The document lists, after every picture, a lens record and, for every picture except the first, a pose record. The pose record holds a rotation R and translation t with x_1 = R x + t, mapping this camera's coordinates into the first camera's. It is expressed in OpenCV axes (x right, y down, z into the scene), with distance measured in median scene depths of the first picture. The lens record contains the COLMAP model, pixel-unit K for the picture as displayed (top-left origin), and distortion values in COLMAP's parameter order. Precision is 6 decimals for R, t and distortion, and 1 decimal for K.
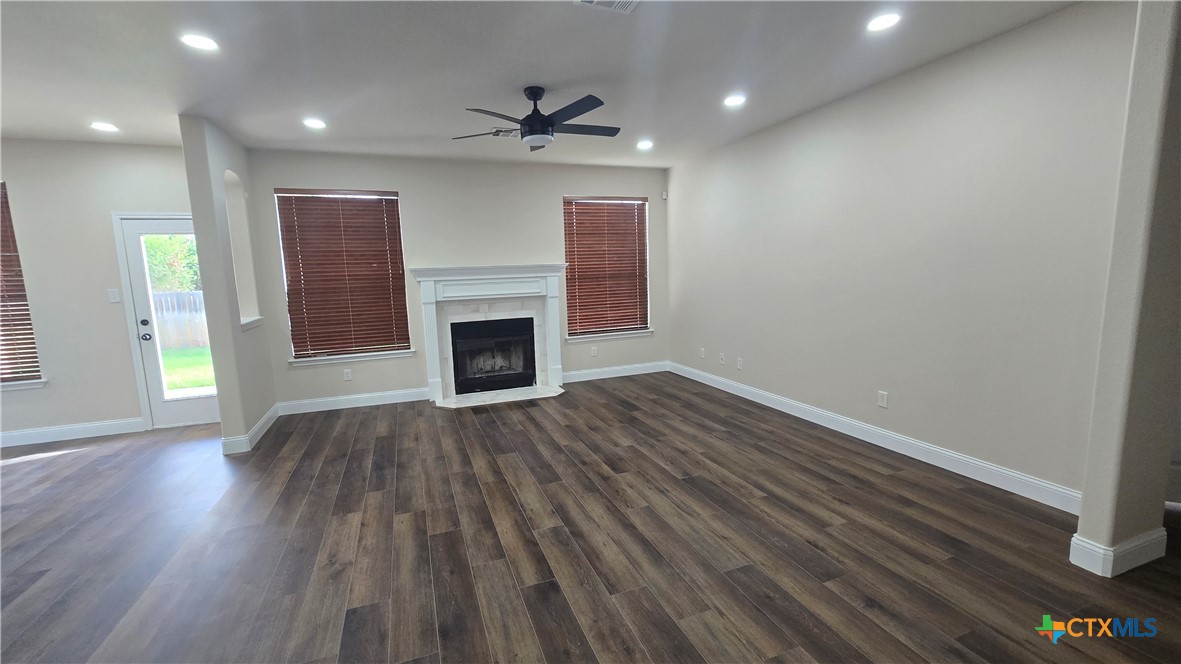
lens RADIAL K [[484.9, 0, 589.0], [0, 484.9, 331.2], [0, 0, 1]] dist [-0.006144, 0.000988]
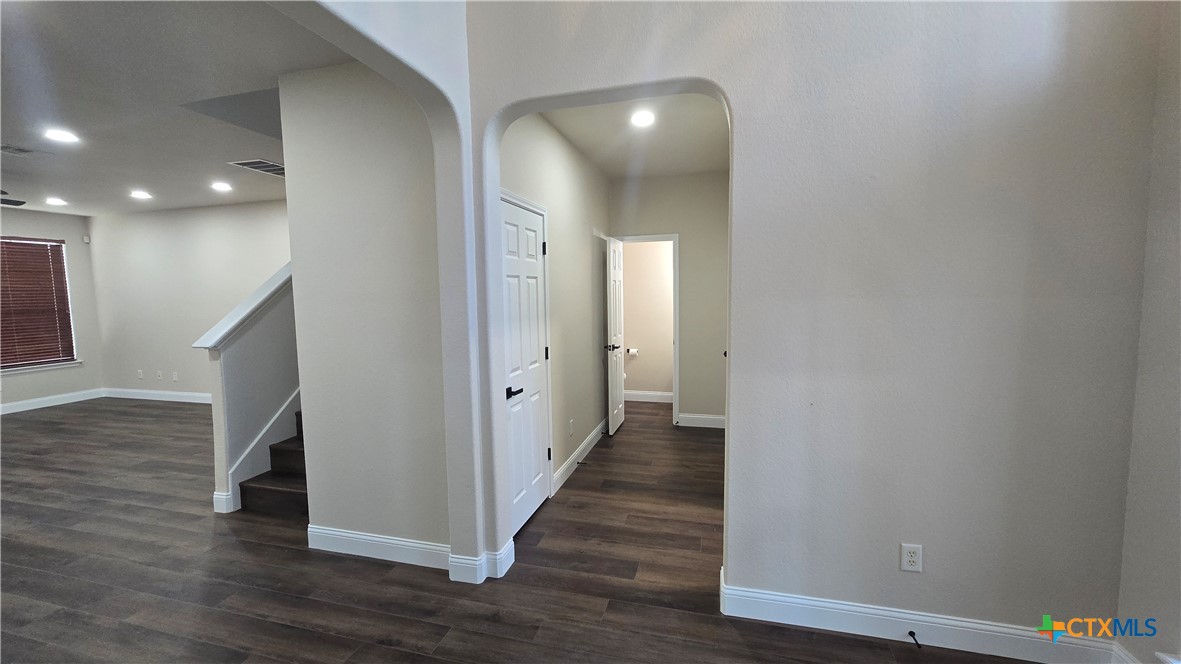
lens RADIAL K [[484.9, 0, 589.0], [0, 484.9, 331.2], [0, 0, 1]] dist [-0.006144, 0.000988]
pose [[0.599794, -0.042811, 0.799009, -0.068812], [0.097997, 0.994981, -0.020252, 0.098204], [-0.794131, 0.090448, 0.600978, -0.834352]]
